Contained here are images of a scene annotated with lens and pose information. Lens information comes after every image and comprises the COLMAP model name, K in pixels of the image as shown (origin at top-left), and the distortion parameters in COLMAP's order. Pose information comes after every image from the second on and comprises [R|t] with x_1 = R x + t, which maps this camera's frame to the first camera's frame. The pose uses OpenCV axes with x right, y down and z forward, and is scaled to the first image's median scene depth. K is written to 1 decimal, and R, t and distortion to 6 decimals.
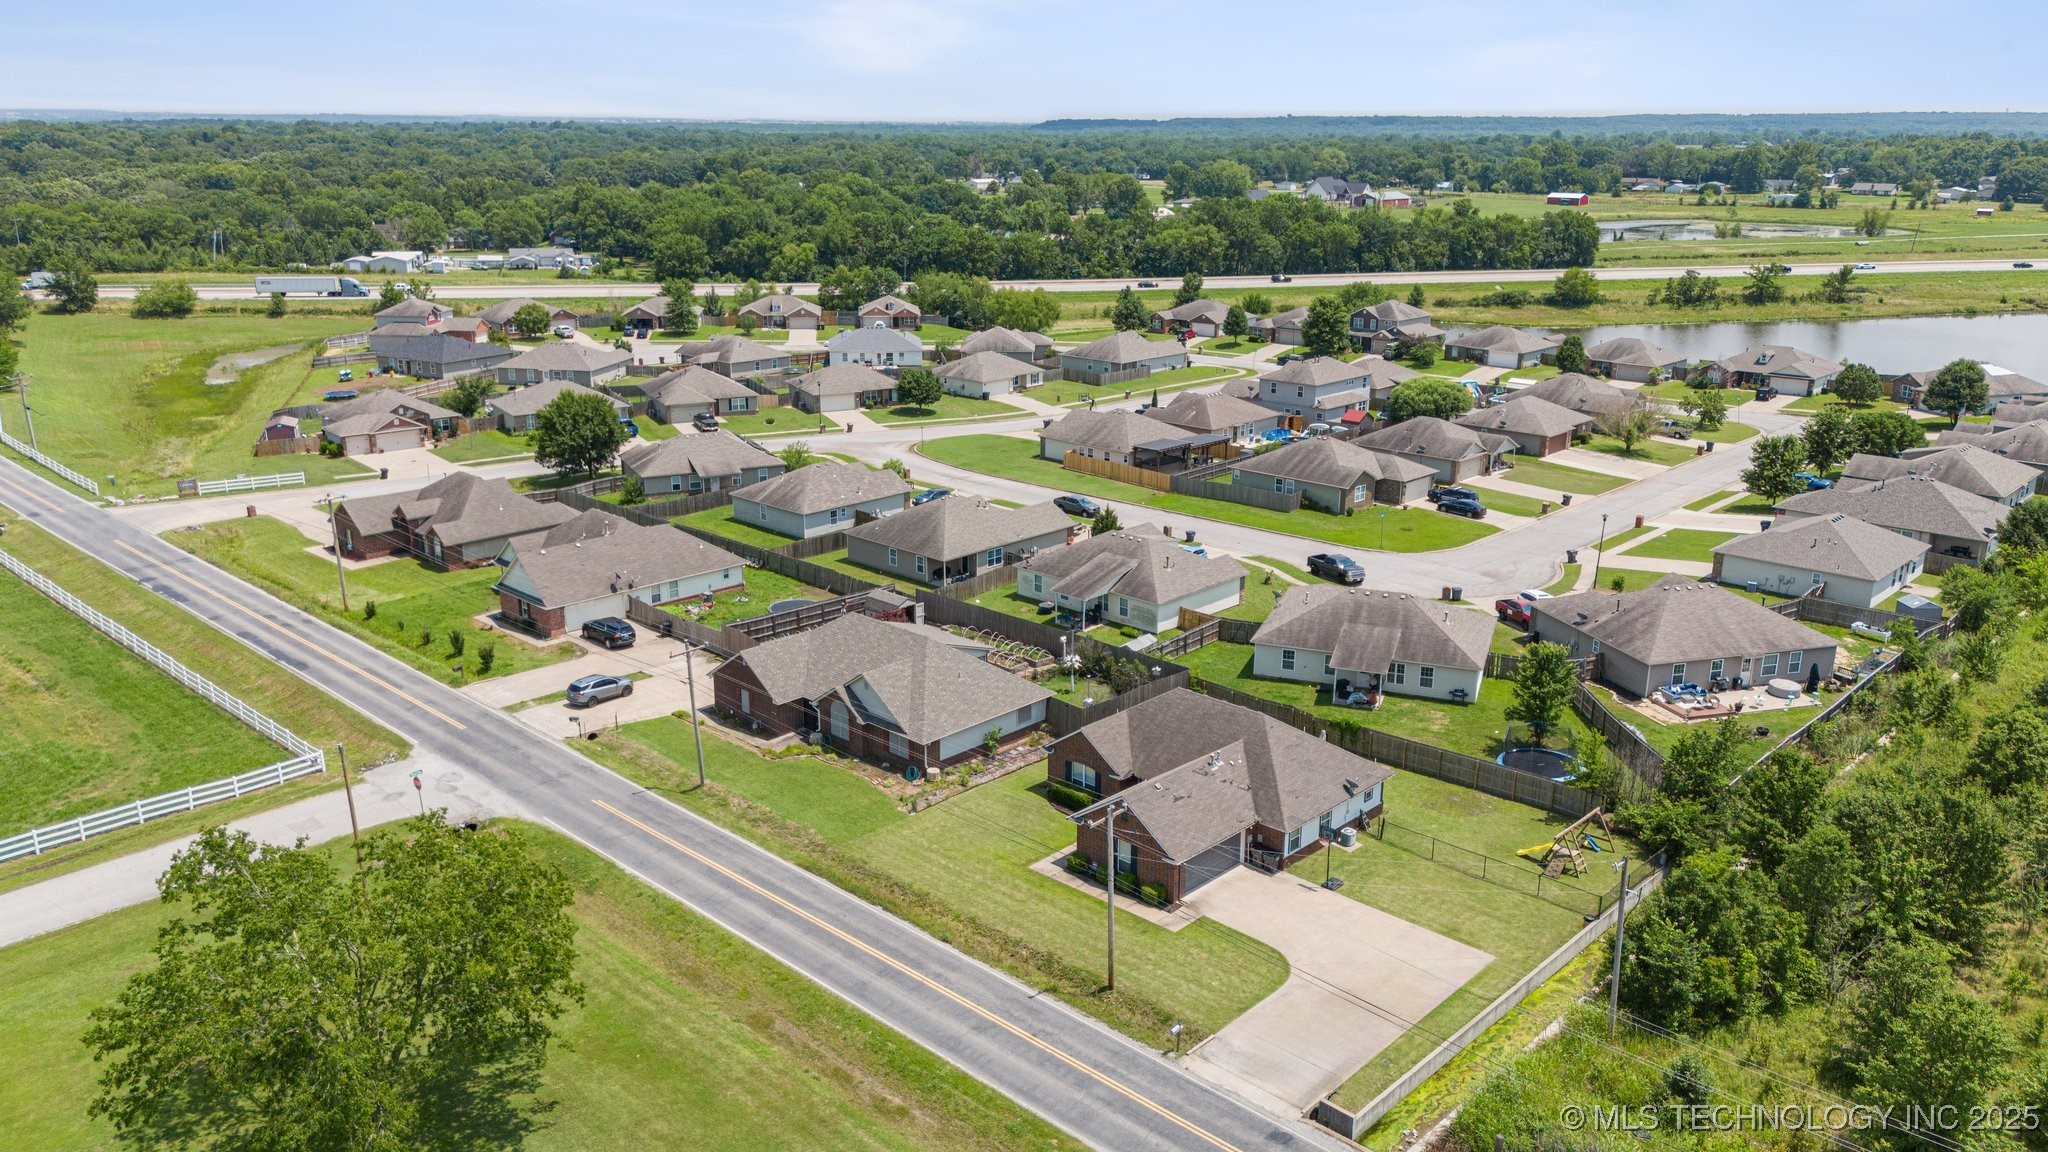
lens RADIAL K [[1508.7, 0, 1035.2], [0, 1508.7, 585.9], [0, 0, 1]] dist [0.071825, -0.071383]
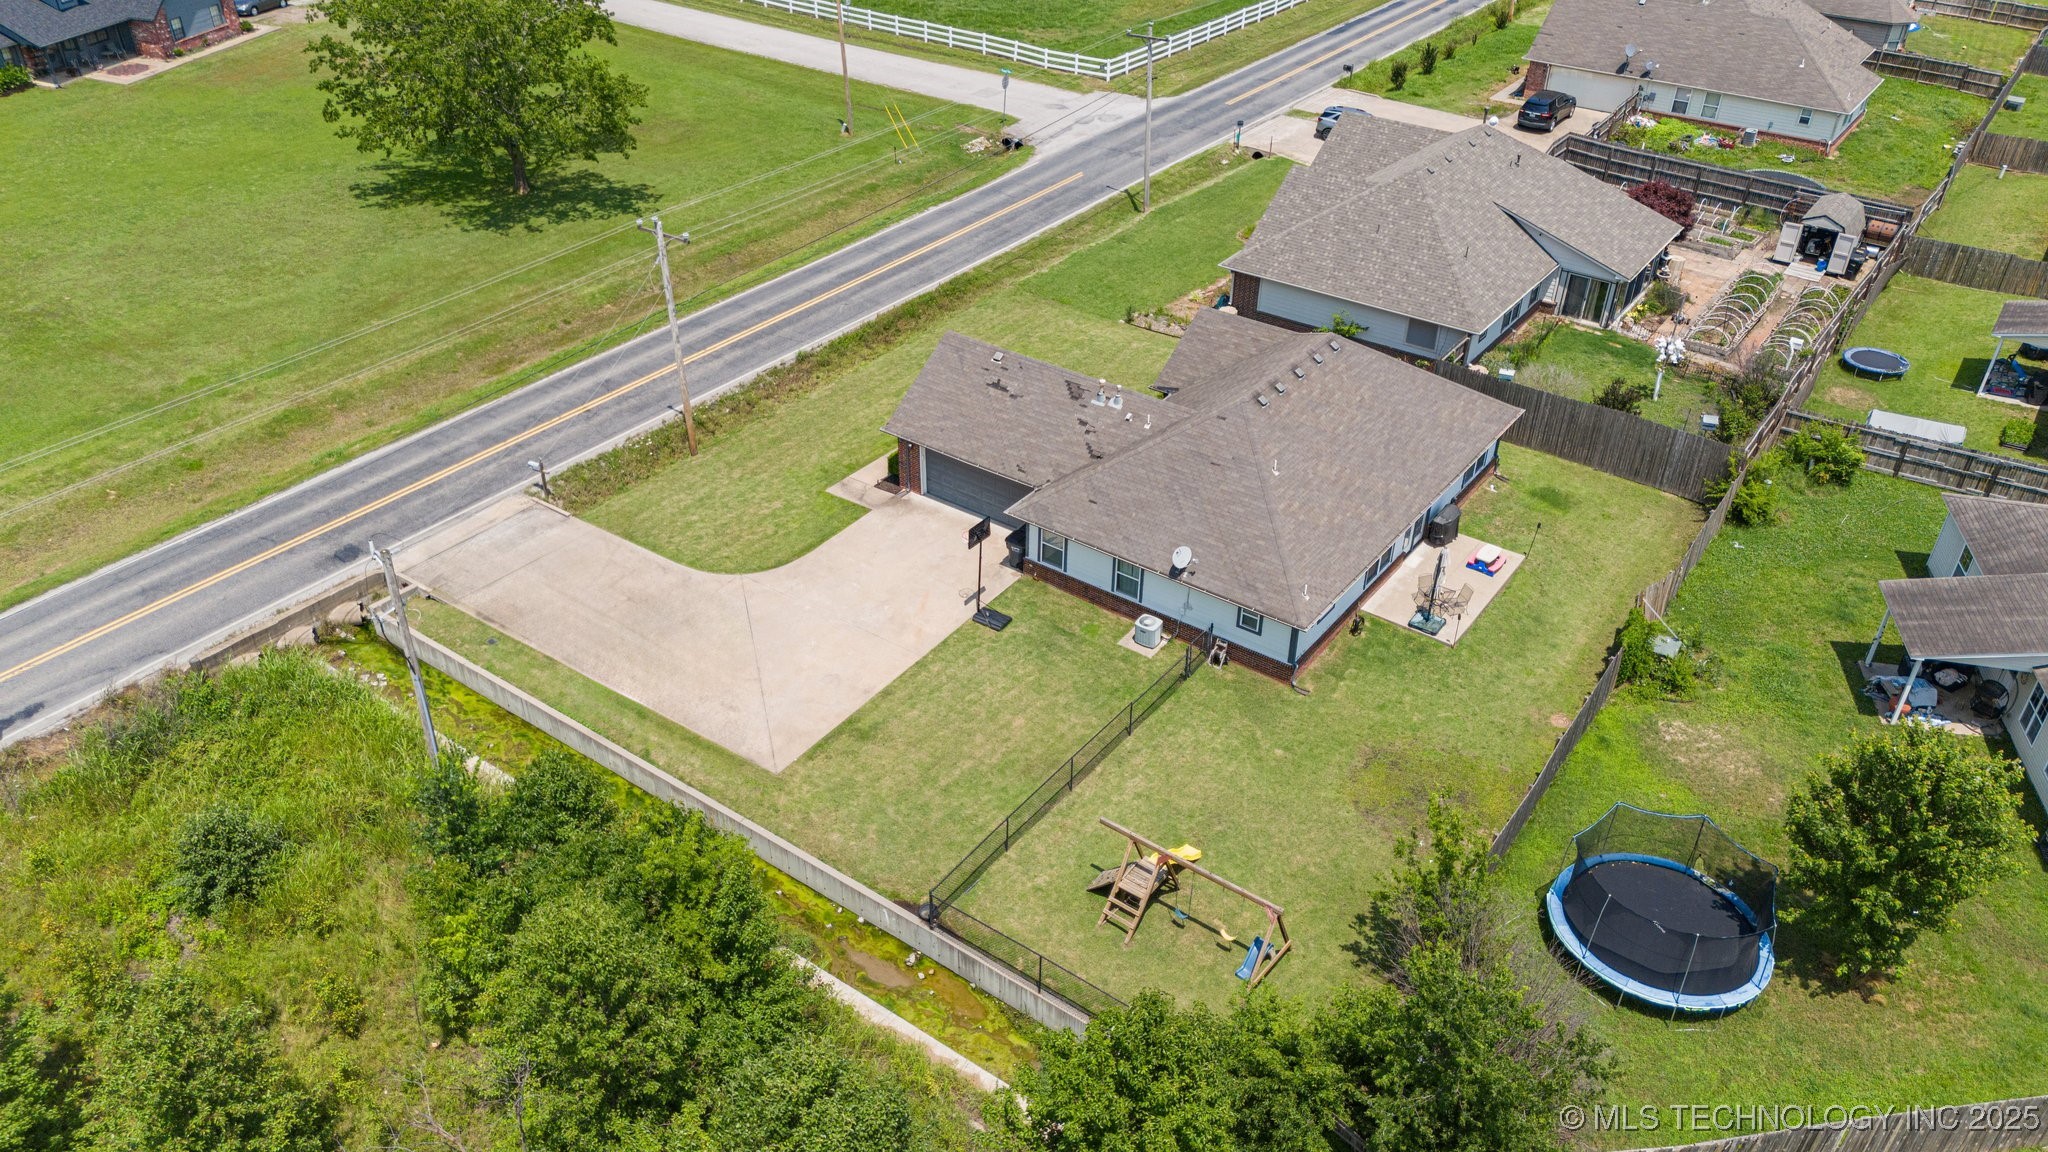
lens RADIAL K [[1508.7, 0, 1035.2], [0, 1508.7, 585.9], [0, 0, 1]] dist [0.071825, -0.071383]
pose [[0.135232, 0.553109, -0.822060, 0.401734], [-0.293665, 0.814777, 0.499900, -0.072945], [0.946294, 0.173808, 0.272613, 0.486651]]
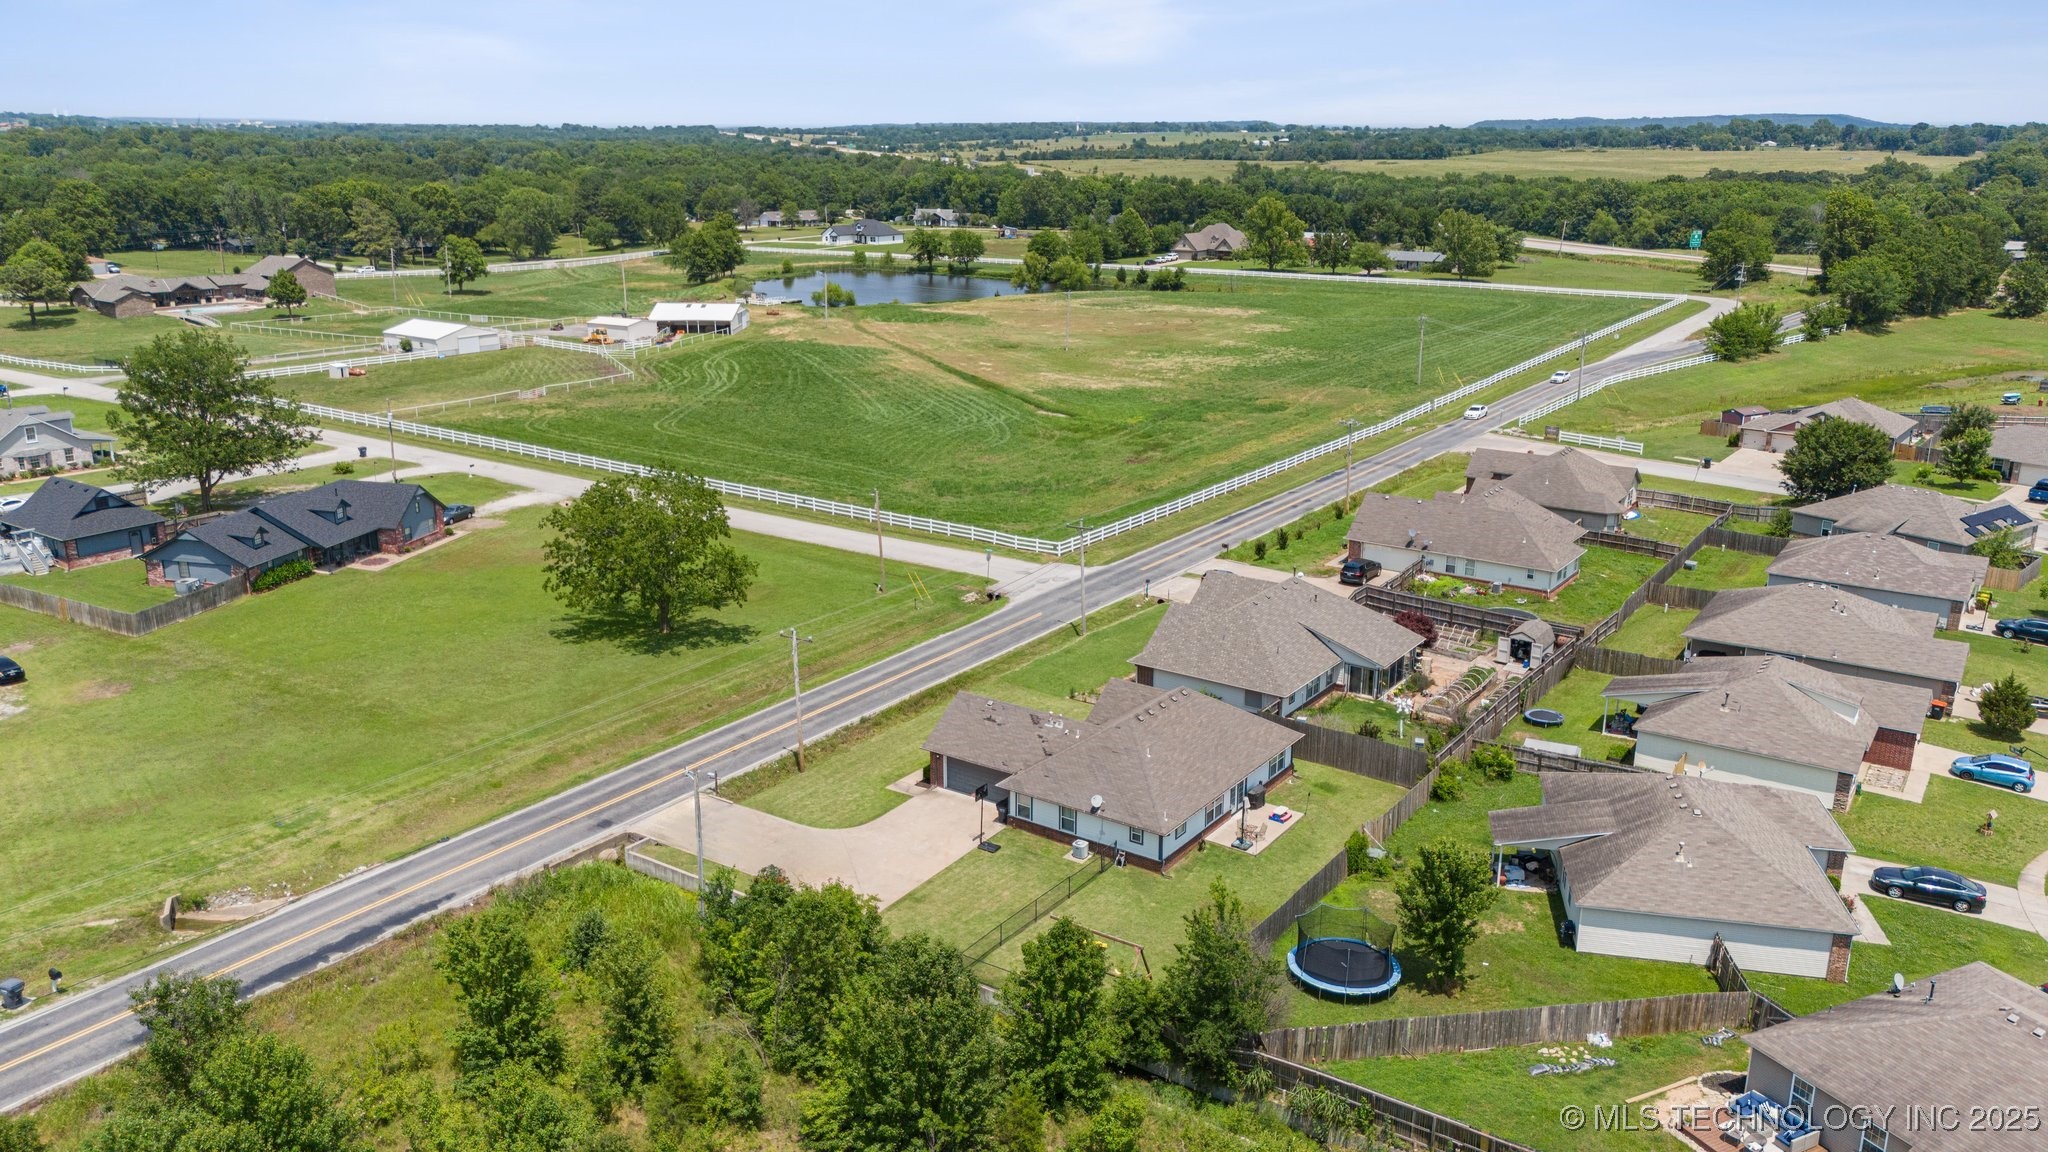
lens RADIAL K [[1508.7, 0, 1035.2], [0, 1508.7, 585.9], [0, 0, 1]] dist [0.071825, -0.071383]
pose [[0.157261, 0.276121, -0.948170, 0.661168], [-0.284193, 0.932156, 0.224322, -0.125225], [0.945782, 0.234186, 0.225064, 0.431721]]
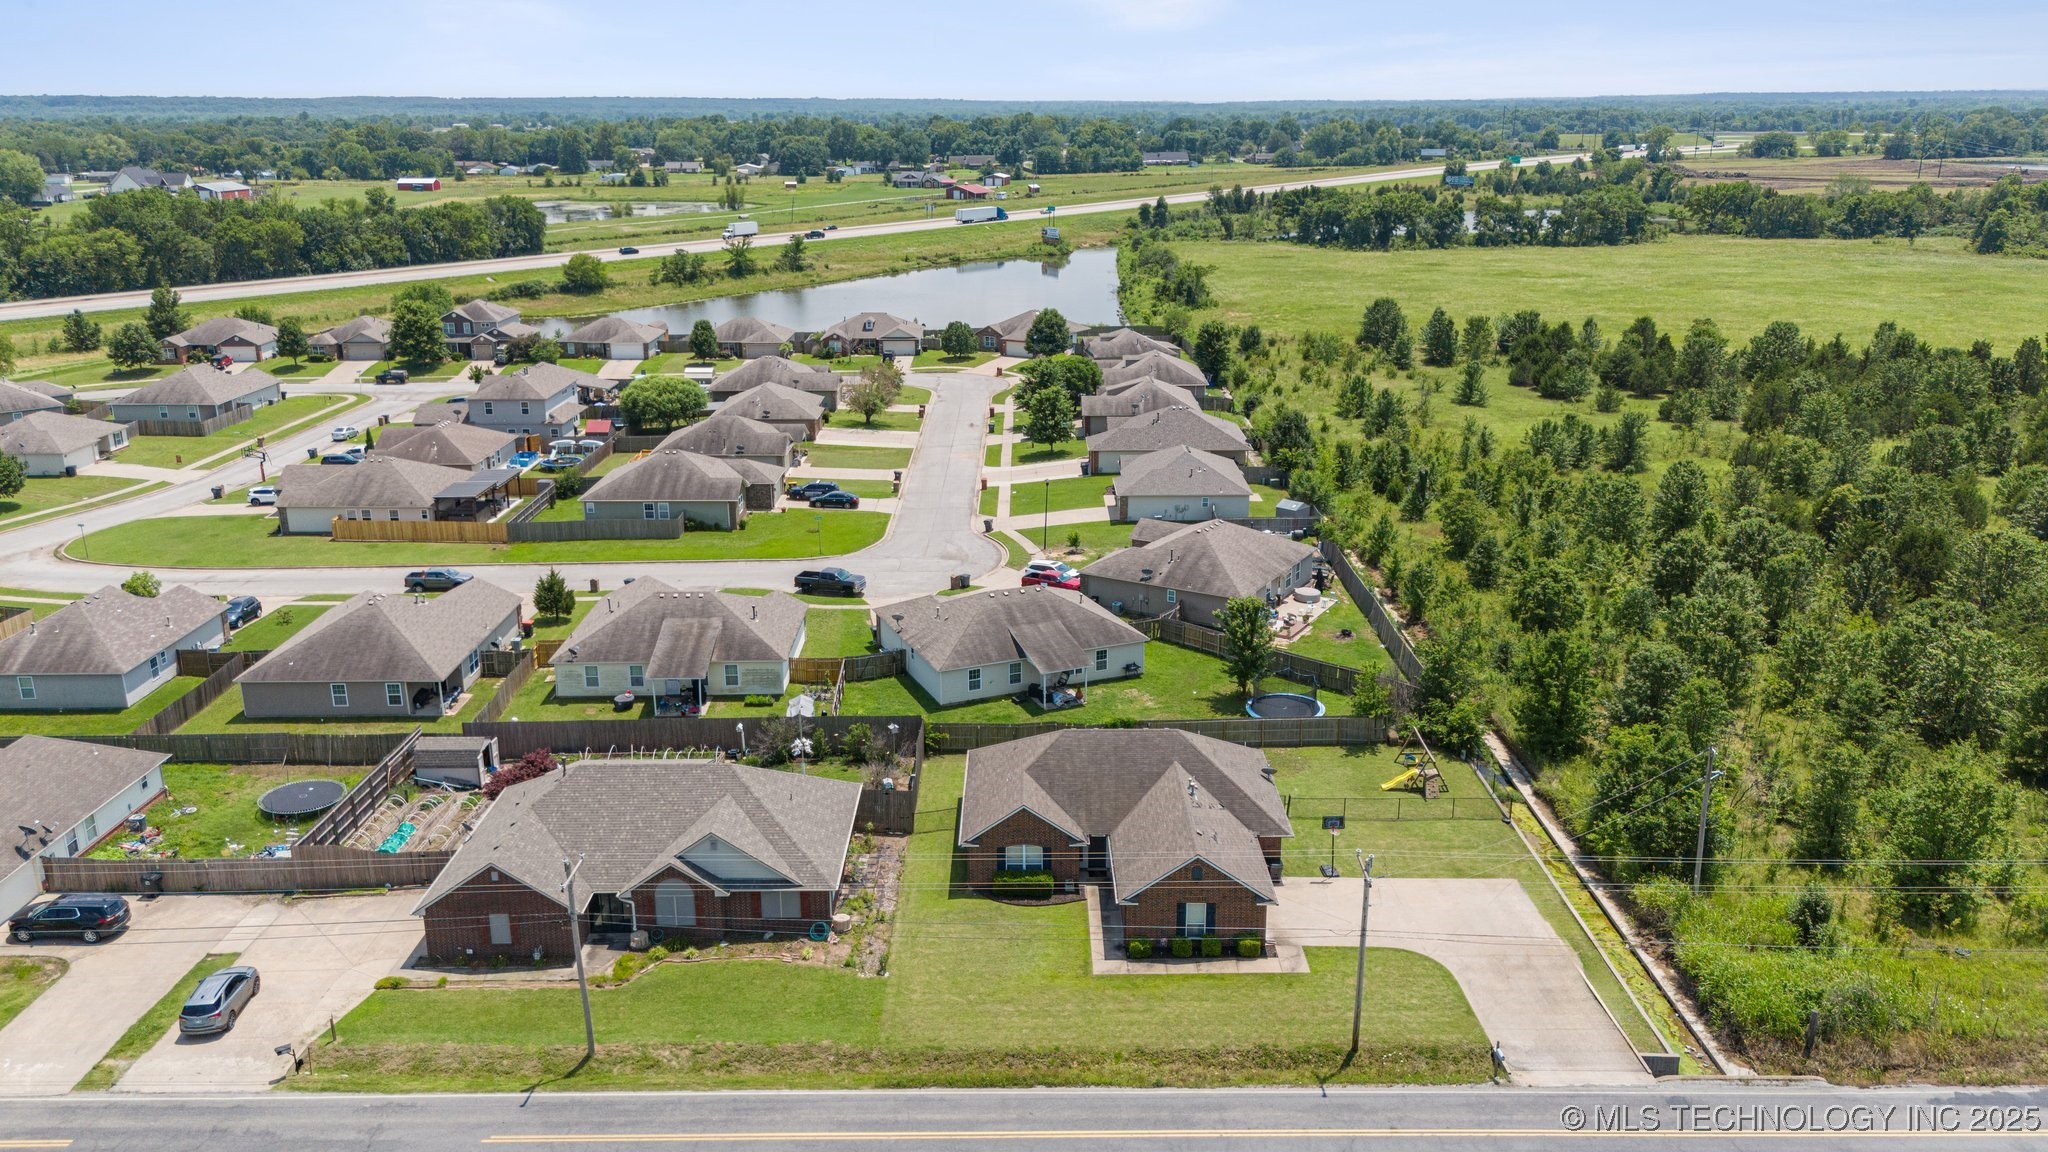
lens RADIAL K [[1508.7, 0, 1035.2], [0, 1508.7, 585.9], [0, 0, 1]] dist [0.071825, -0.071383]
pose [[0.723295, -0.214438, 0.656400, -0.321767], [0.207497, 0.974124, 0.089592, -0.066446], [-0.658627, 0.071400, 0.749074, 0.209893]]
